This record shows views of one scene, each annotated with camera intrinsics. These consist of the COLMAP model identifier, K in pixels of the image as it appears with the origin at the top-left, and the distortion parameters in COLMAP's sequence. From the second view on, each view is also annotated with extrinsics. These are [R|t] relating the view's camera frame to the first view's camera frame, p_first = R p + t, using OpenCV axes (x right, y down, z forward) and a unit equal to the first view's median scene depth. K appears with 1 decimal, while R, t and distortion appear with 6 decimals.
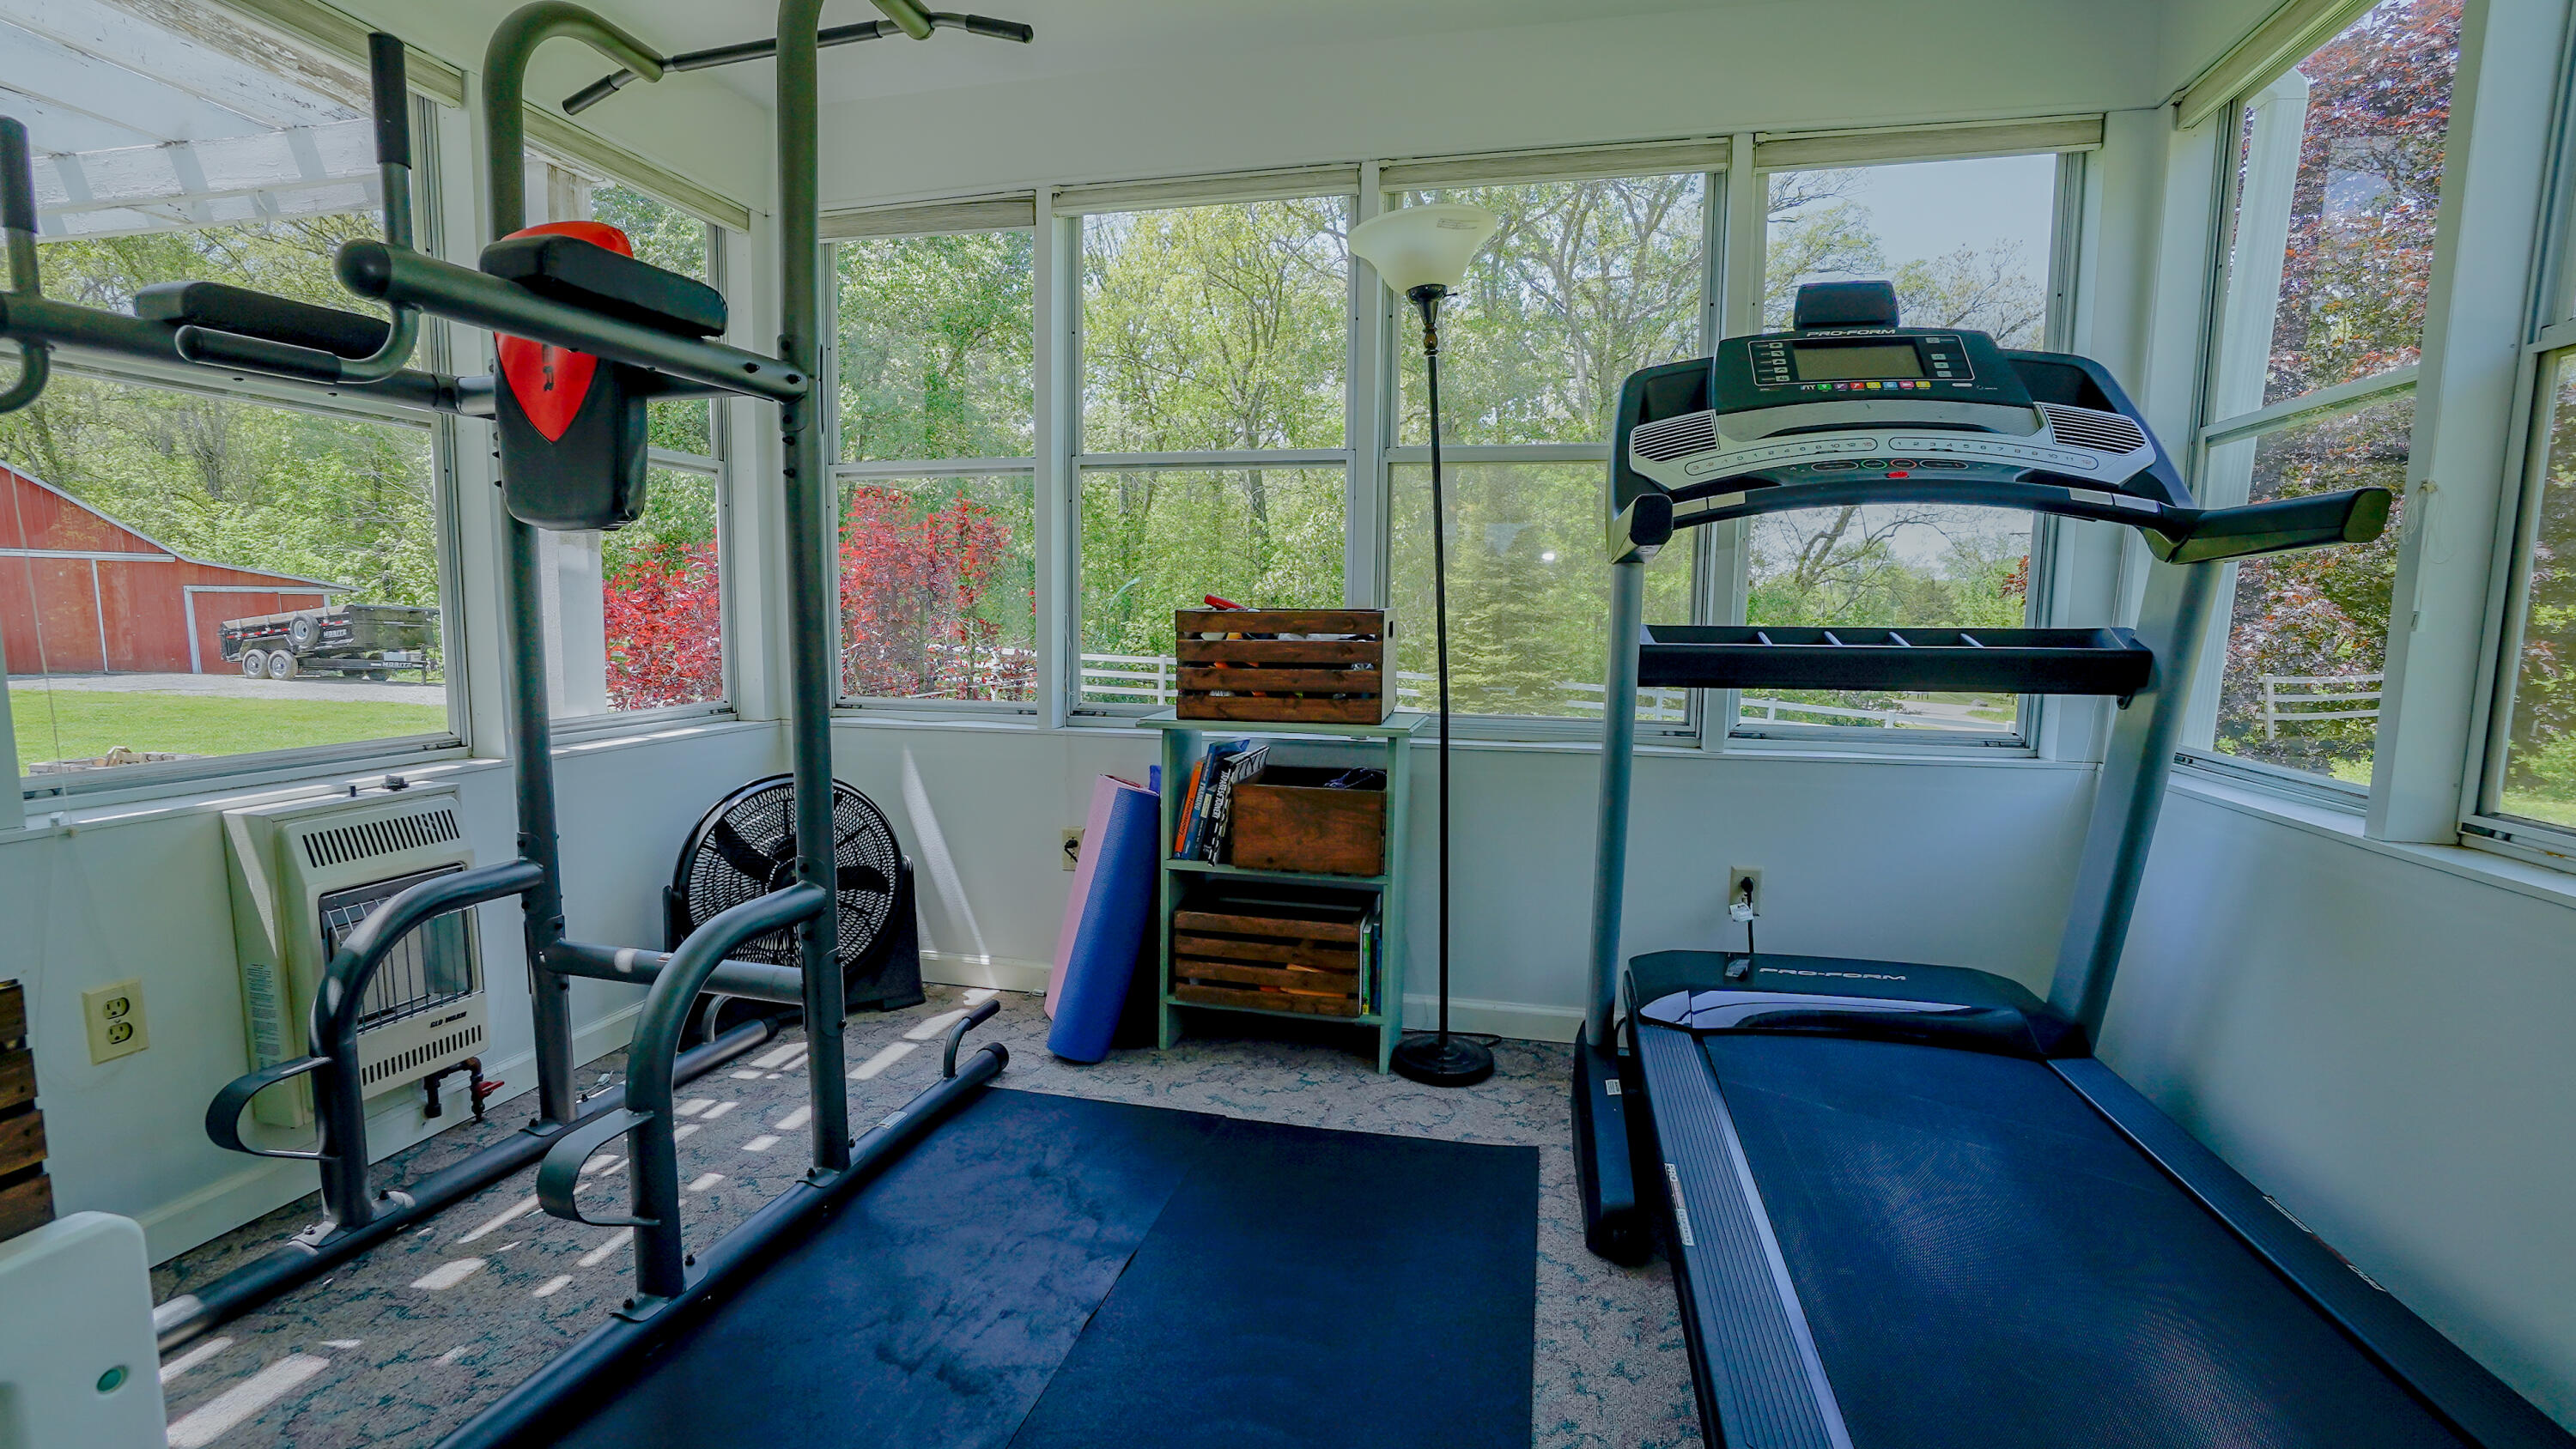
lens RADIAL K [[1141.1, 0, 1276.0], [0, 1141.1, 741.4], [0, 0, 1]] dist [-0.066080, 0.001624]
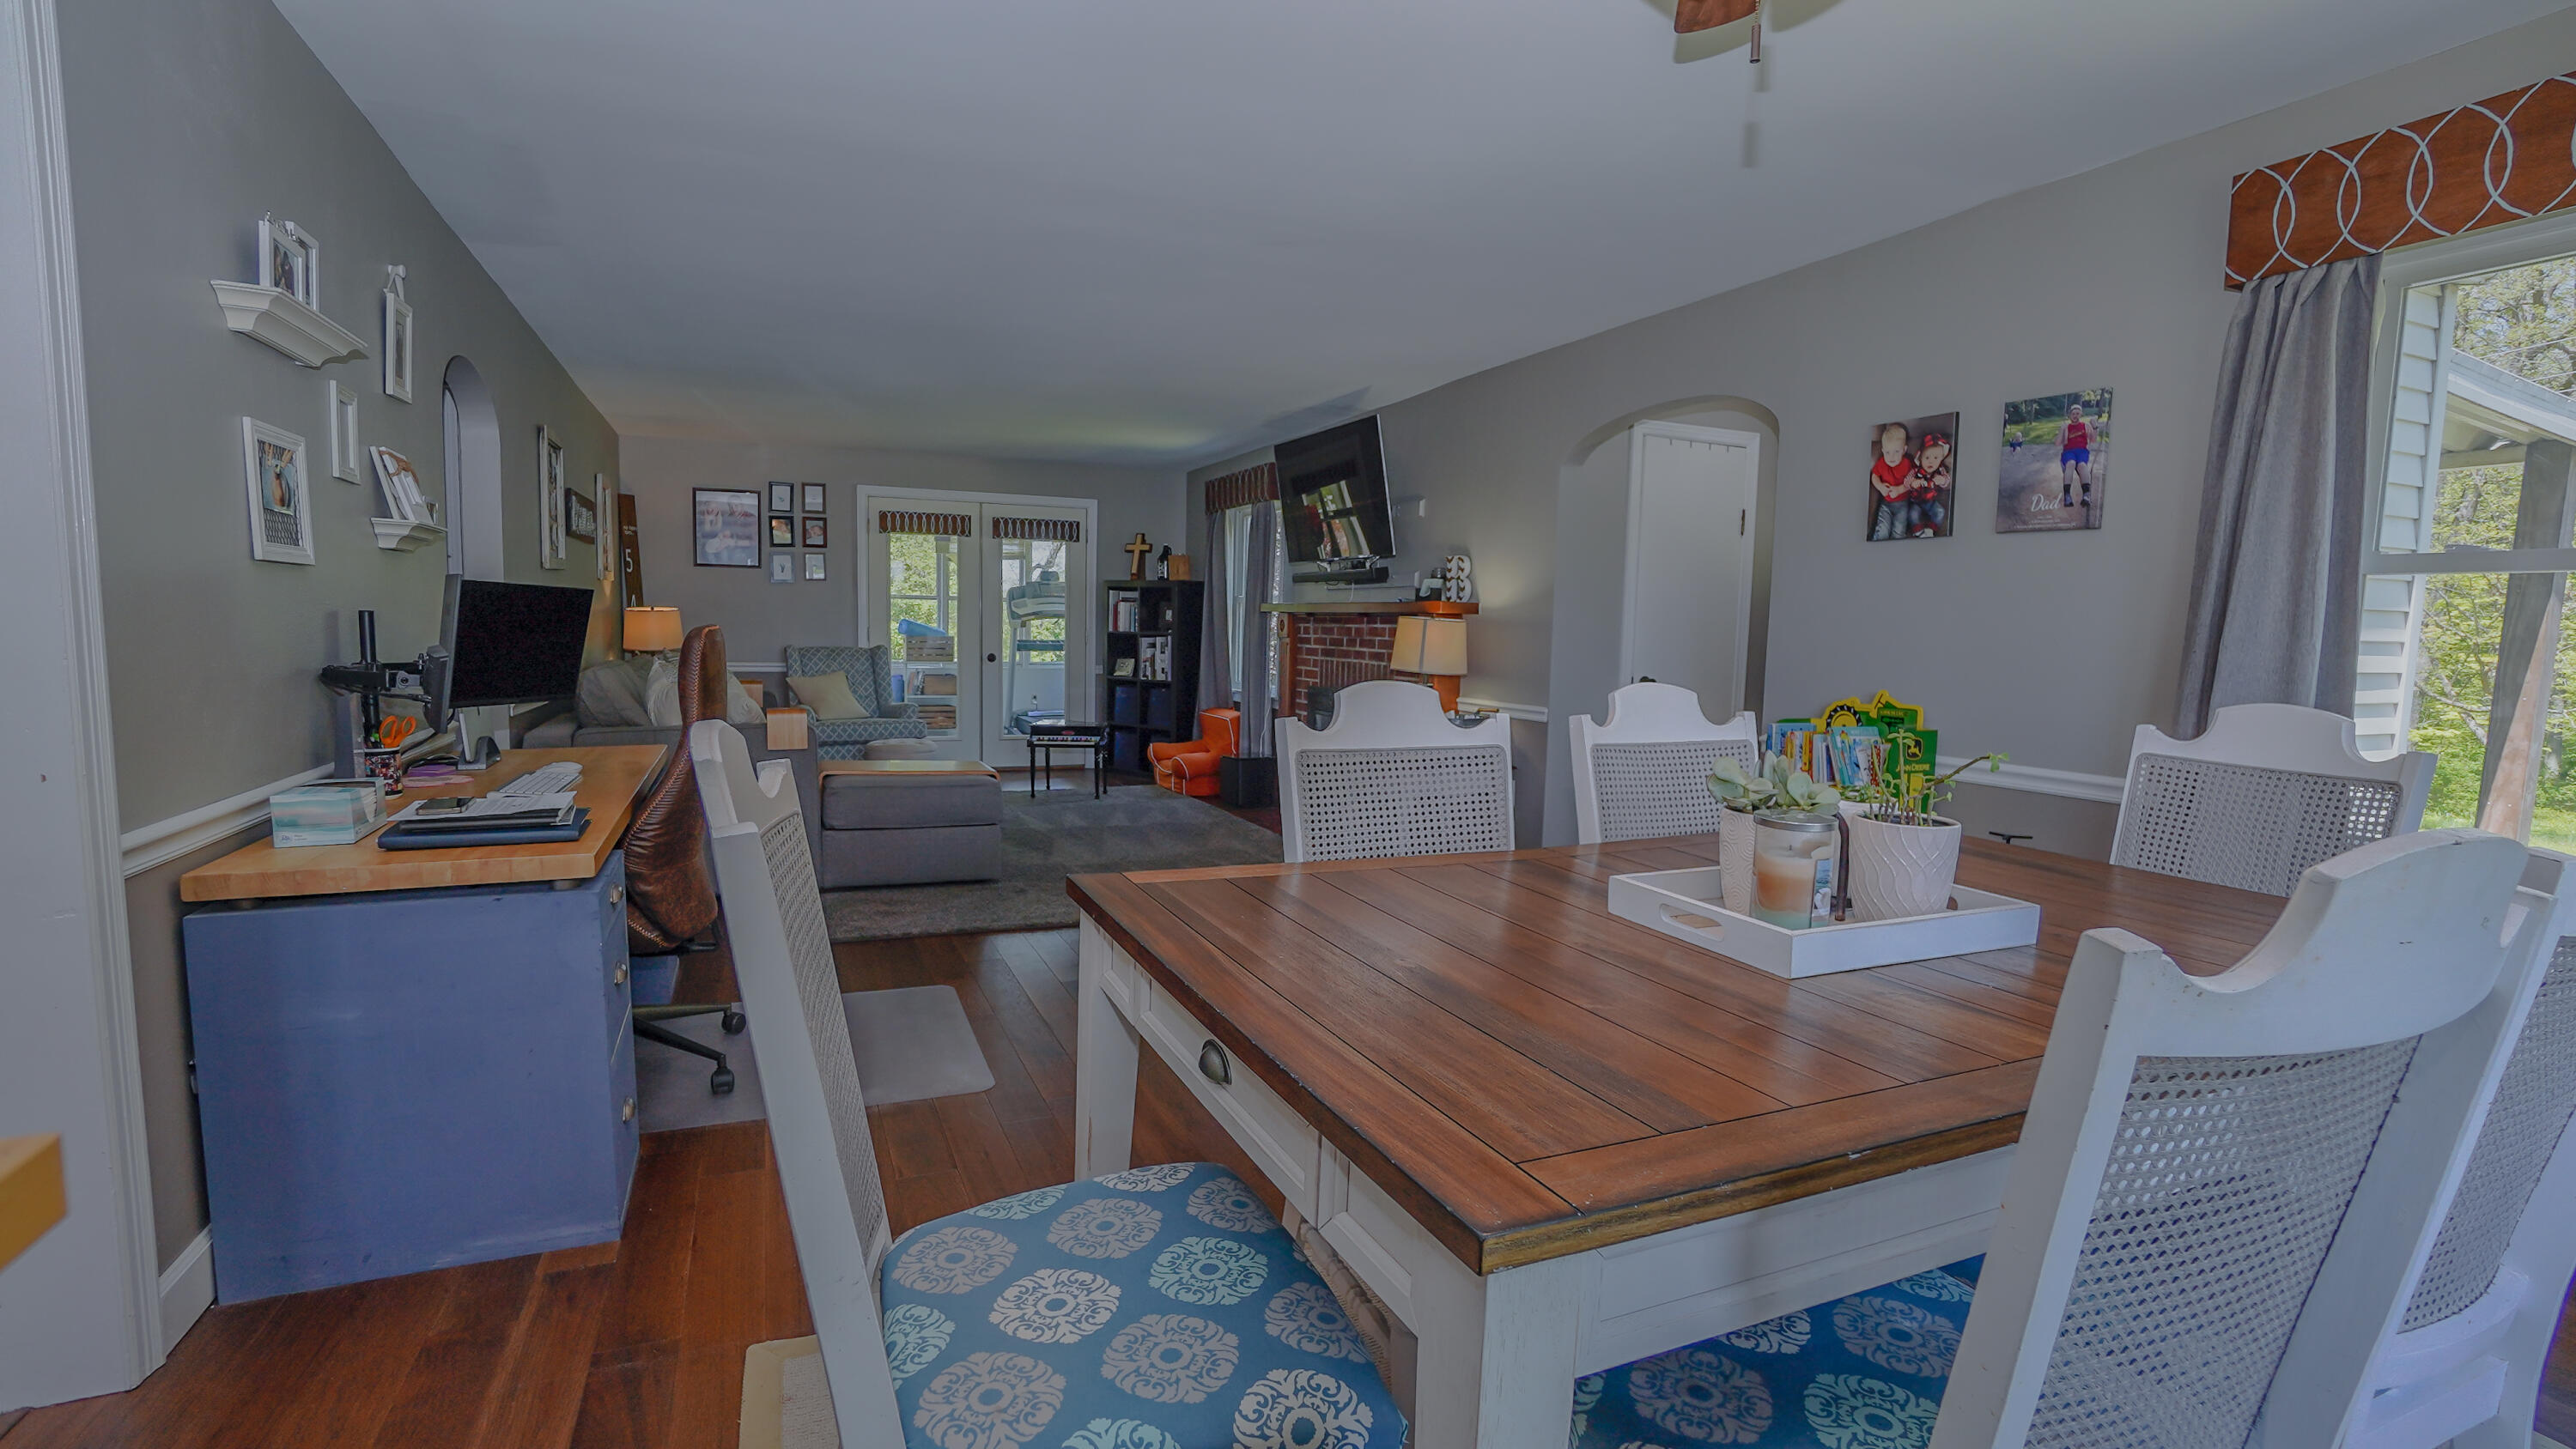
lens RADIAL K [[1141.1, 0, 1283.1], [0, 1141.1, 731.8], [0, 0, 1]] dist [-0.066080, 0.001624]
pose [[0.785948, -0.053396, 0.615983, -1.677333], [0.054987, 0.998353, 0.016382, 0.261343], [-0.615843, 0.020995, 0.787589, -3.322268]]
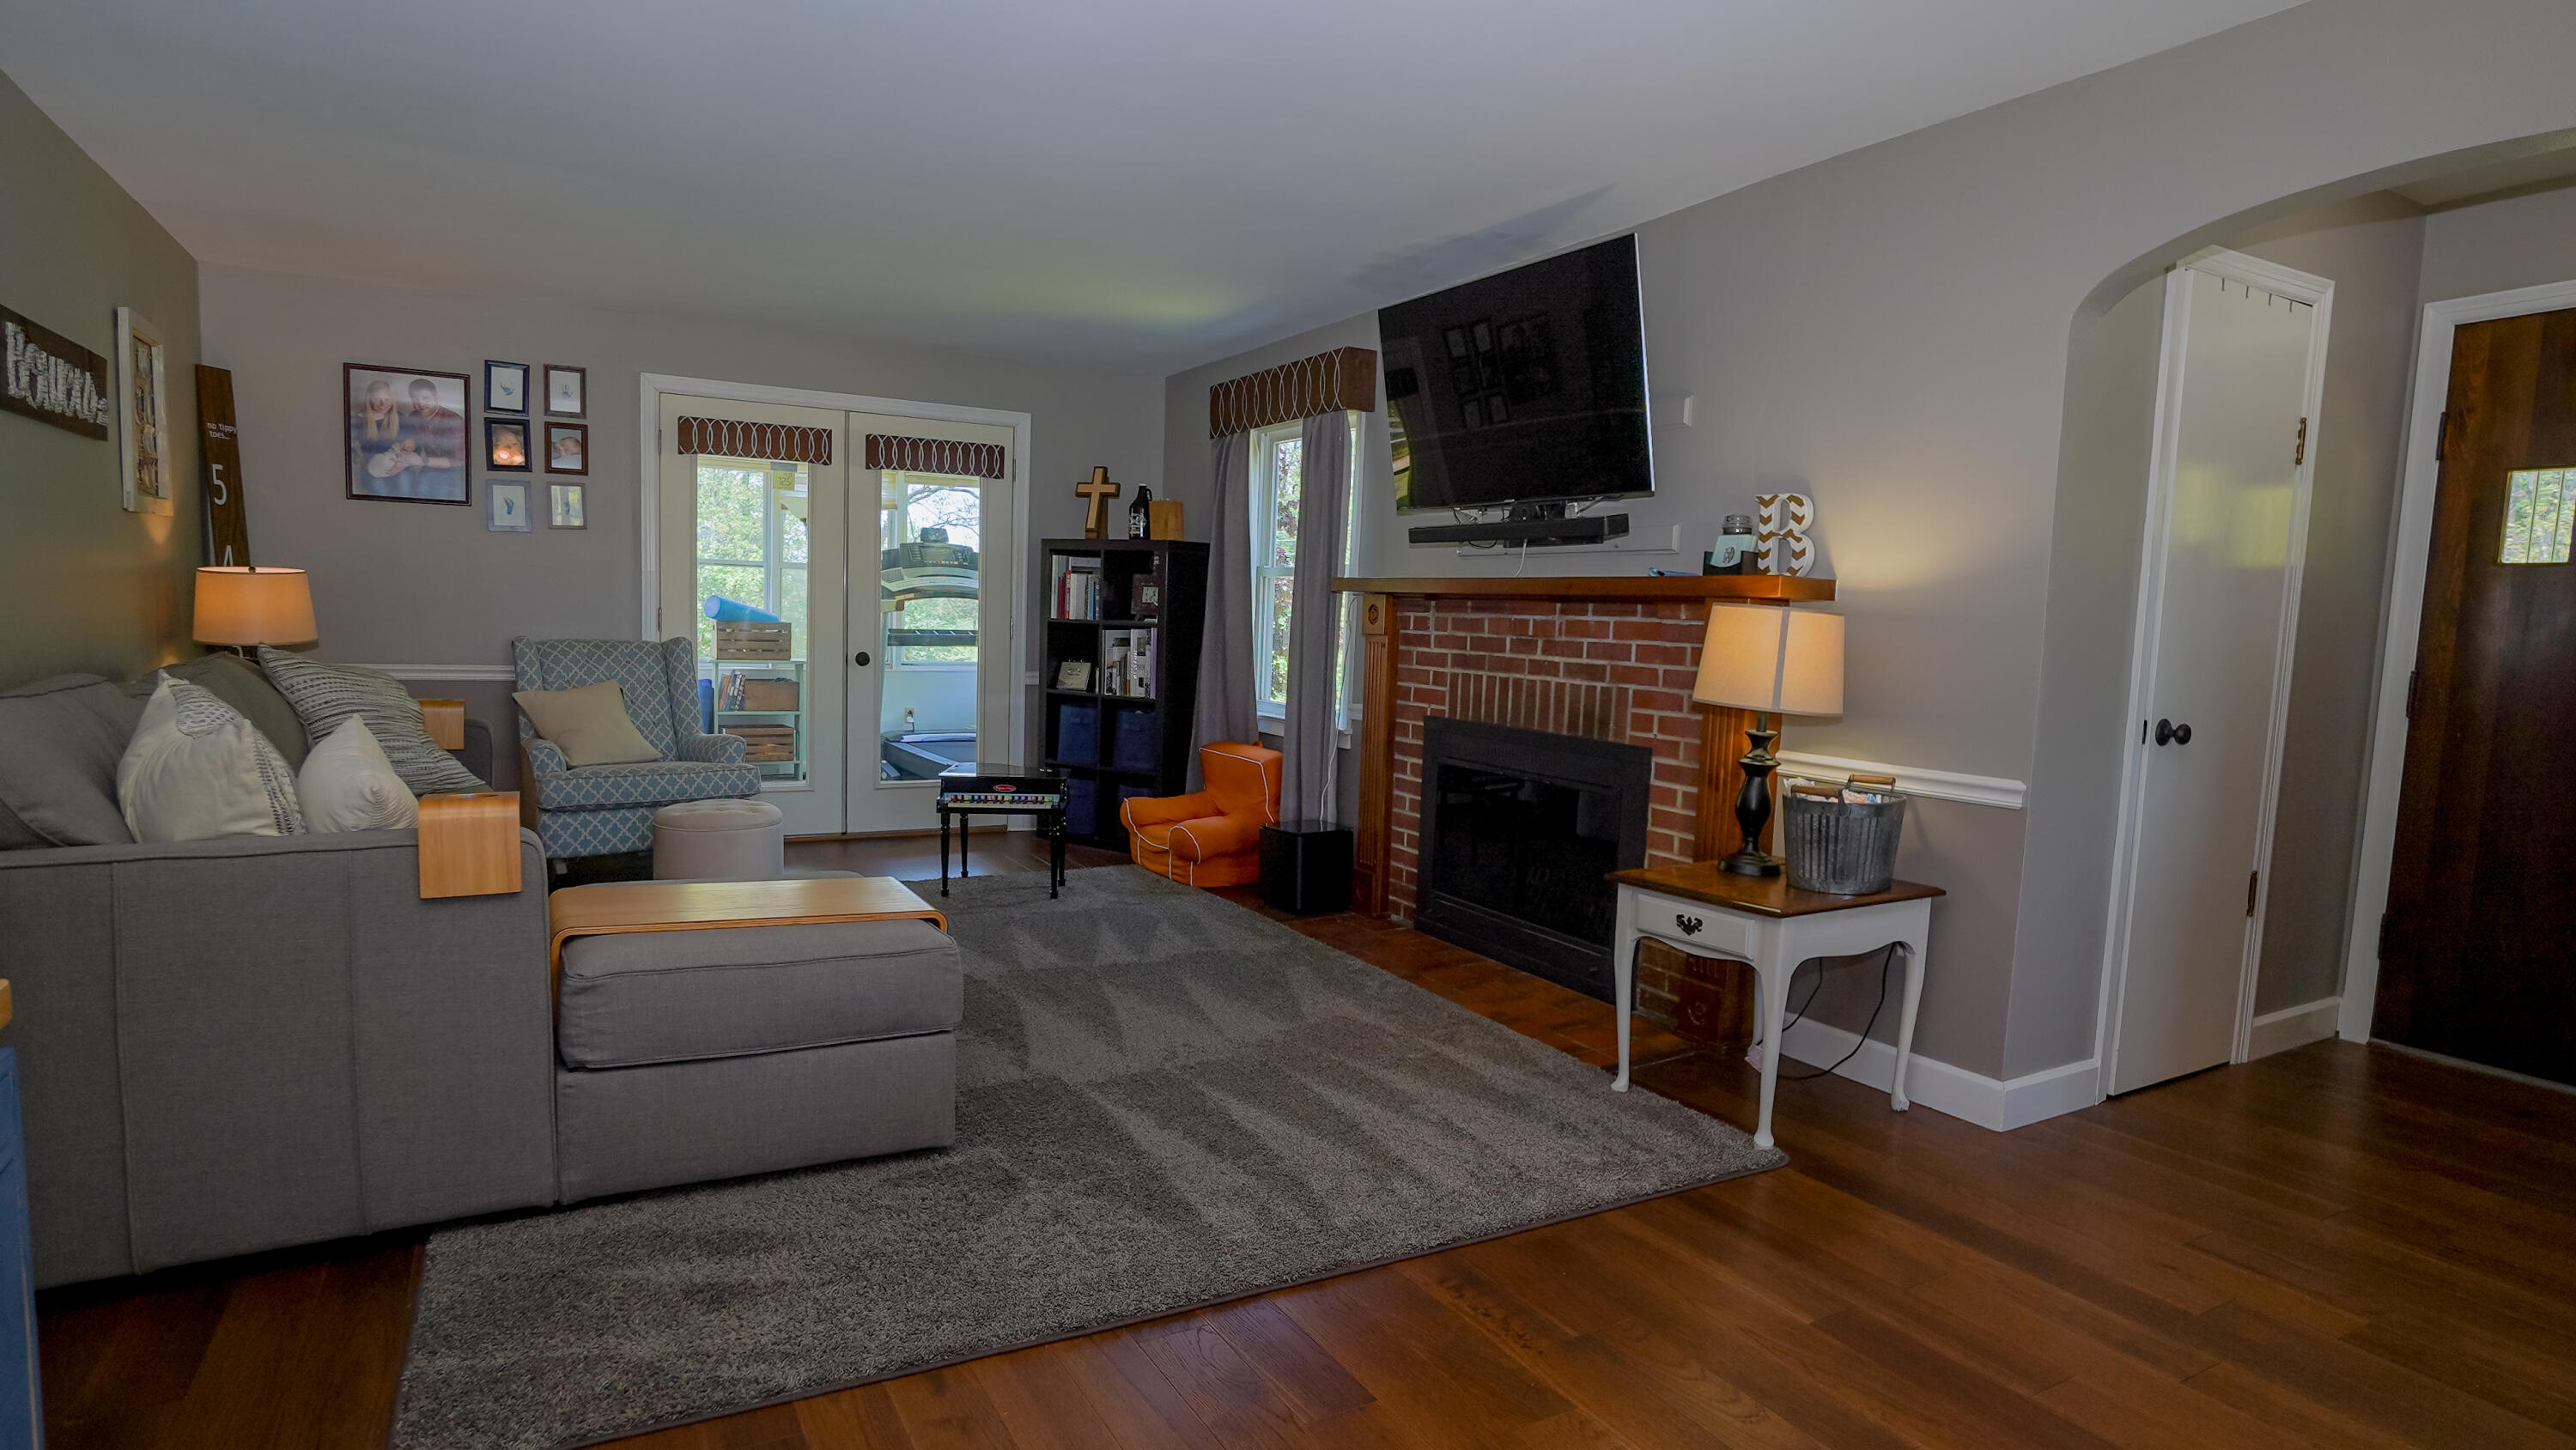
lens RADIAL K [[1321.6, 0, 1280.8], [0, 1321.6, 726.9], [0, 0, 1]] dist [-0.037362, 0.001461]
pose [[0.724012, -0.048148, 0.688105, -1.384468], [0.050706, 0.998577, 0.016521, 0.169716], [-0.687921, 0.022930, 0.725423, -2.404765]]
